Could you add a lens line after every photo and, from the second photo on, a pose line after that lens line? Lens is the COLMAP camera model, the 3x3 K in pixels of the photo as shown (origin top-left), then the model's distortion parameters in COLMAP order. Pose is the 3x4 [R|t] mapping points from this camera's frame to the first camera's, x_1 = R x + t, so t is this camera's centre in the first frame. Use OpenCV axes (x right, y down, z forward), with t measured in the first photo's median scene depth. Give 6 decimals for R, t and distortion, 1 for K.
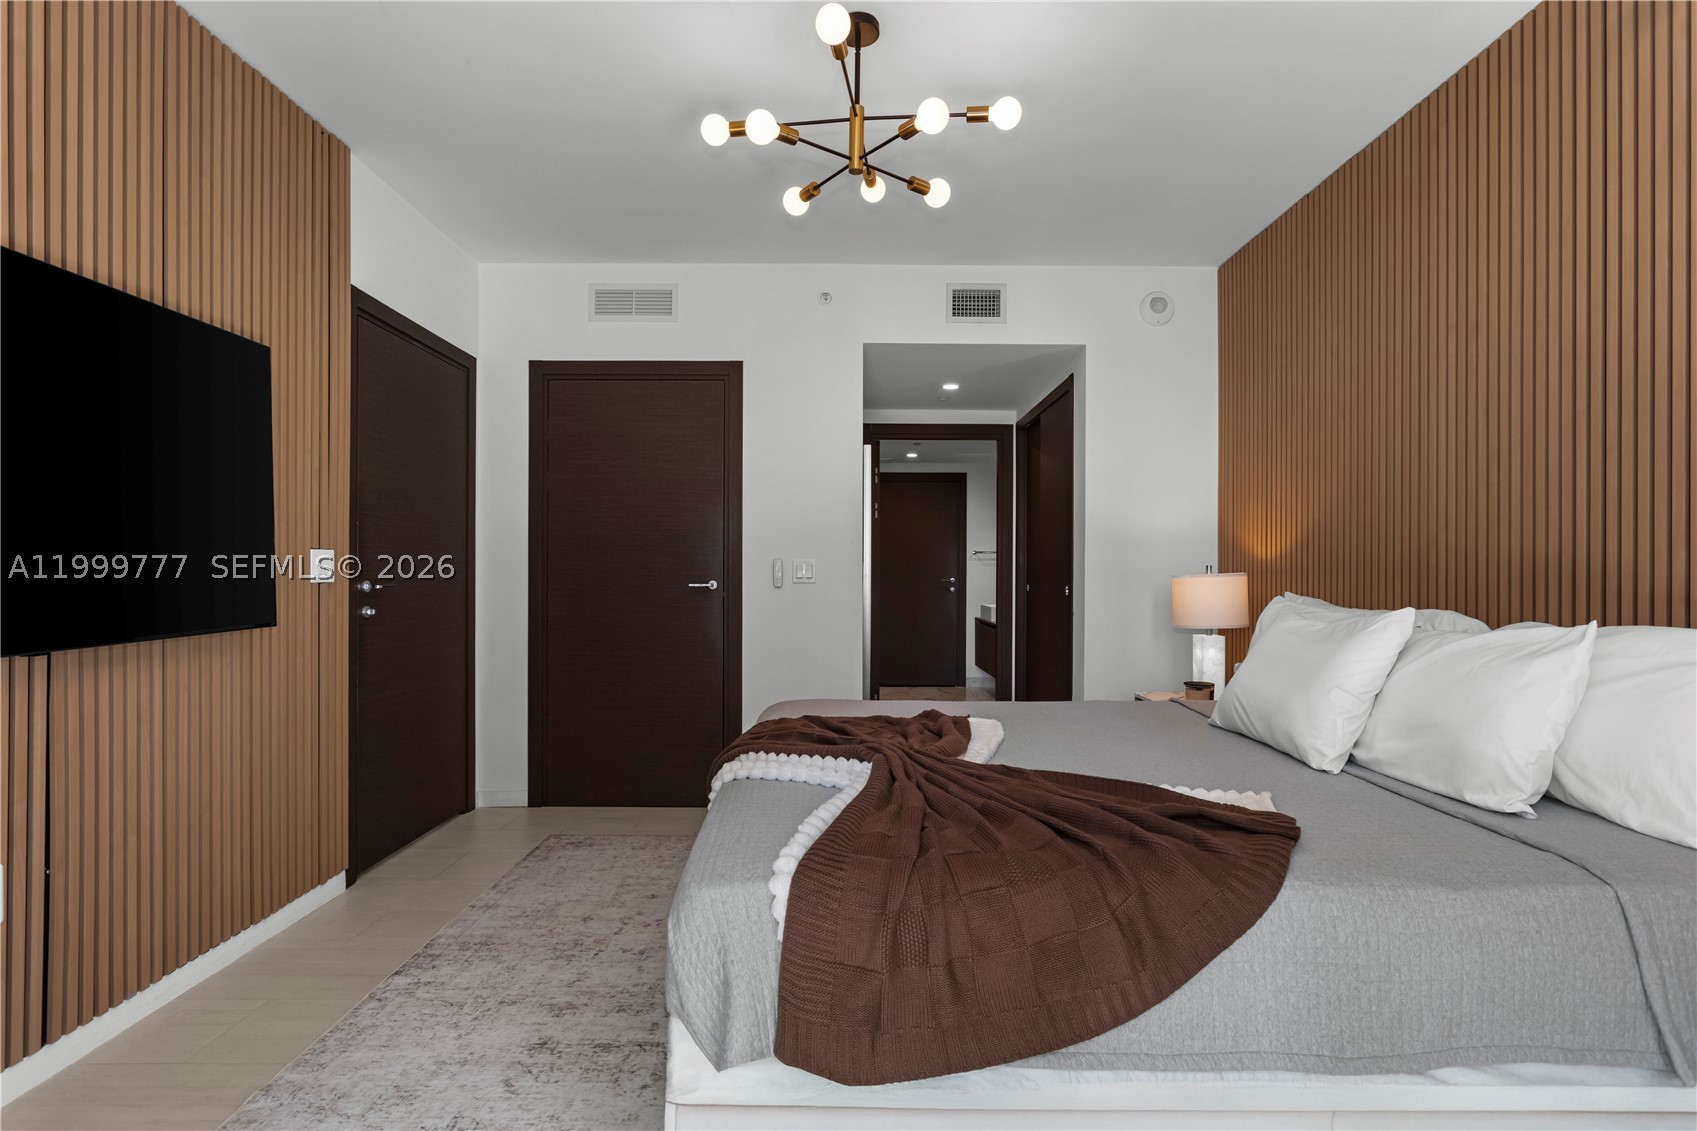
lens RADIAL K [[839.3, 0, 848.5], [0, 839.3, 565.5], [0, 0, 1]] dist [-0.000455, -0.000028]
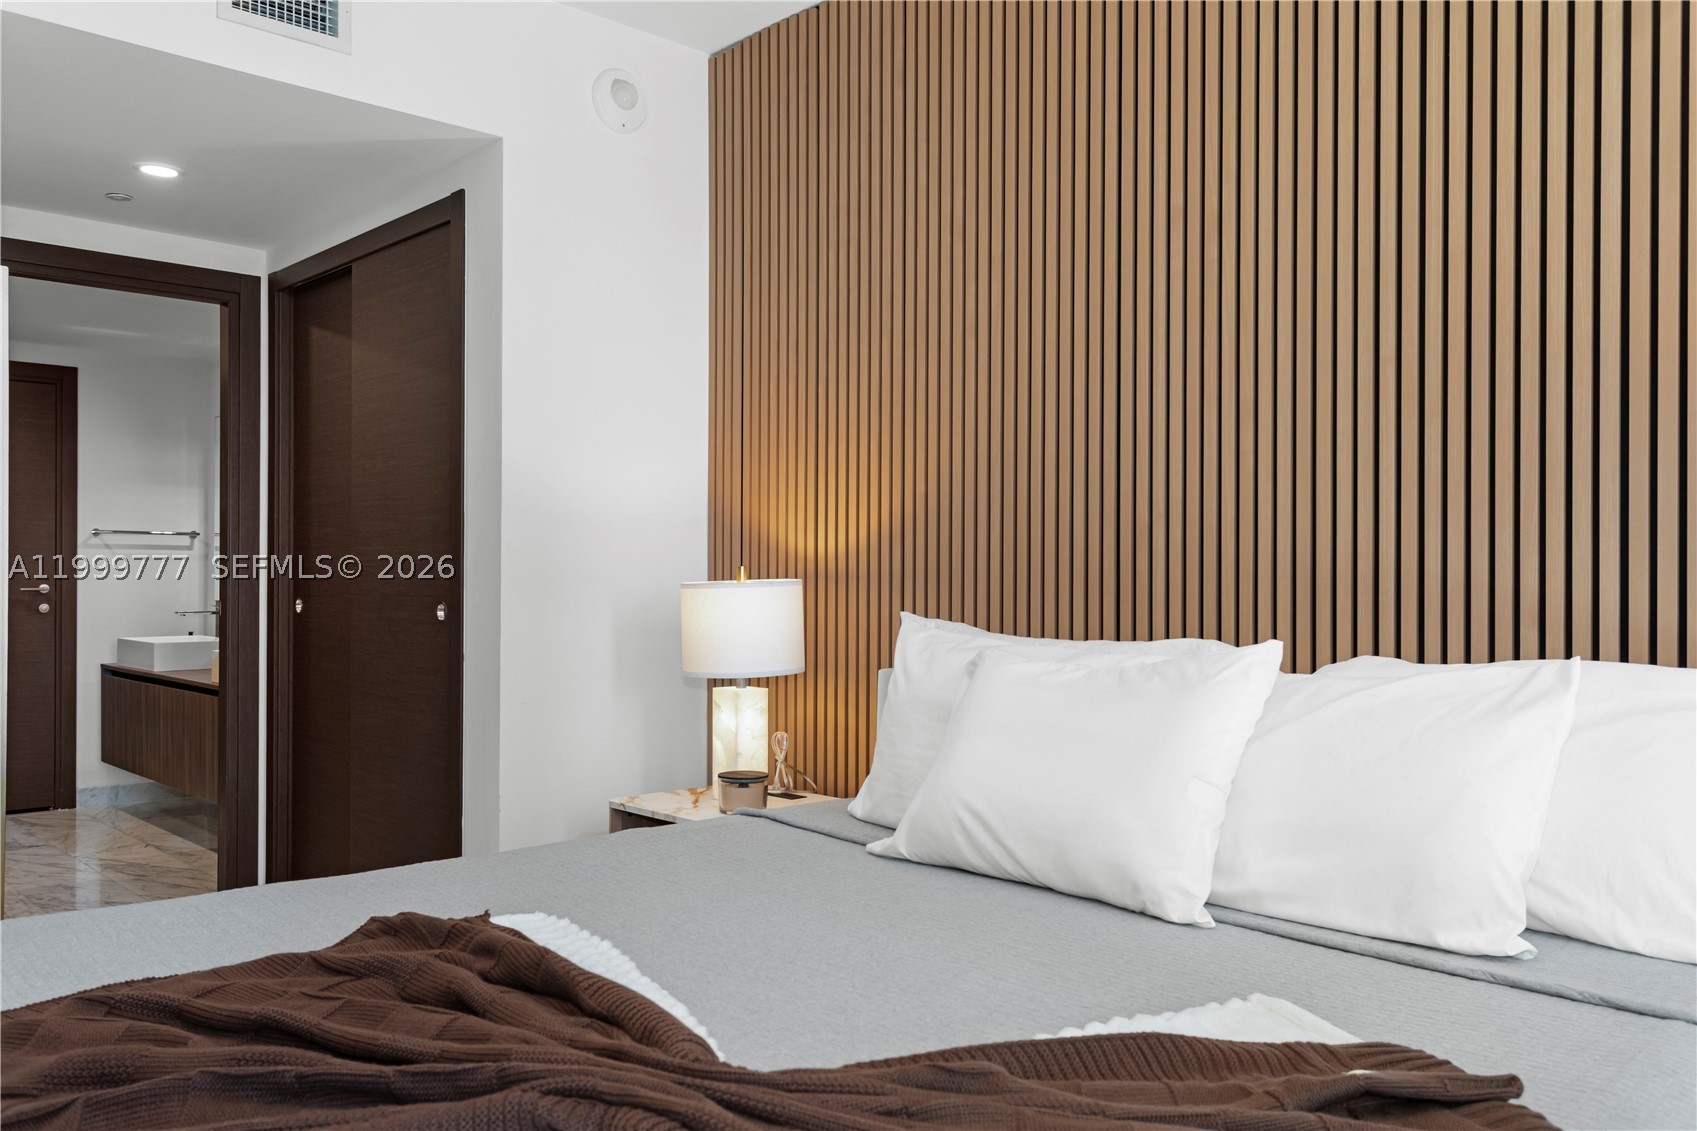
lens RADIAL K [[1351.6, 0, 853.4], [0, 1351.6, 579.7], [0, 0, 1]] dist [0.011703, 0.007107]
pose [[0.734665, -0.003381, 0.678422, -0.143719], [-0.007834, 0.999879, 0.013467, -0.004006], [-0.678385, -0.015208, 0.734549, 0.271047]]
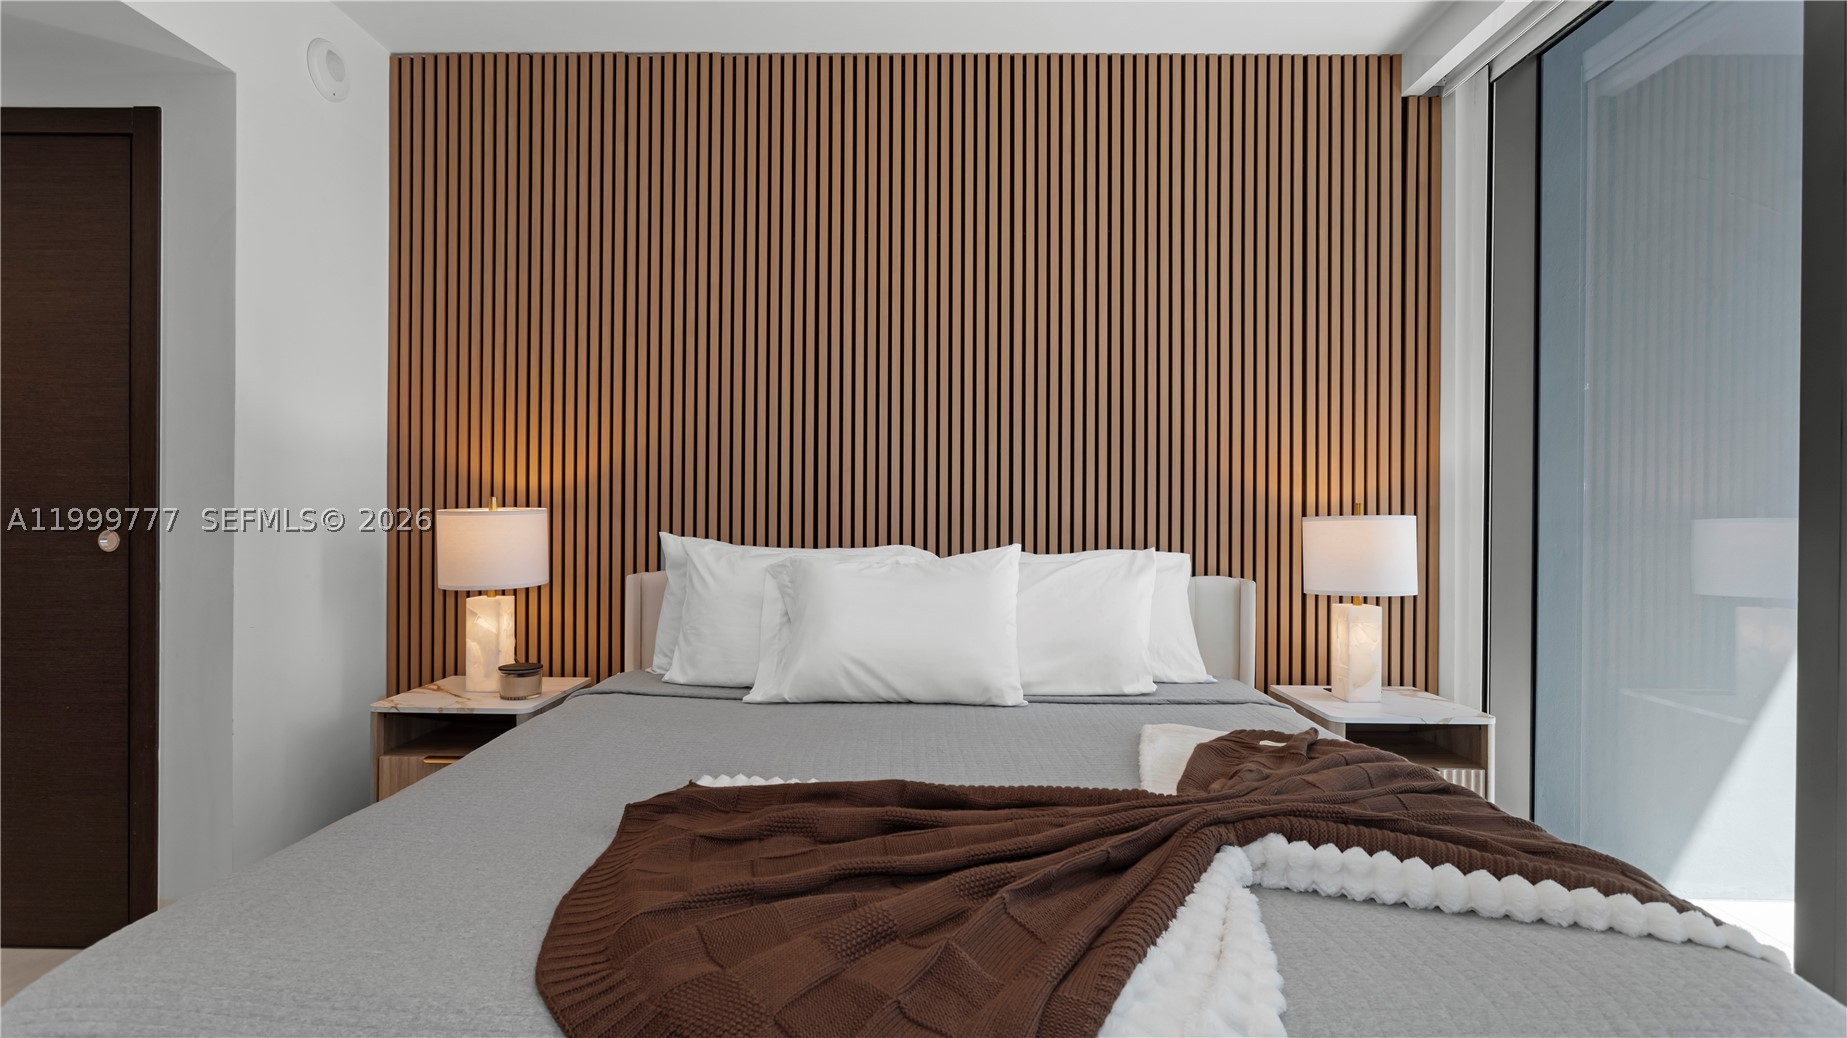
lens RADIAL K [[914.5, 0, 920.1], [0, 914.5, 500.3], [0, 0, 1]] dist [-0.001738, 0.000118]
pose [[0.014723, 0.004507, 0.999881, -0.325379], [-0.019334, 0.999804, -0.004222, -0.000770], [-0.999705, -0.019269, 0.014807, 0.639383]]
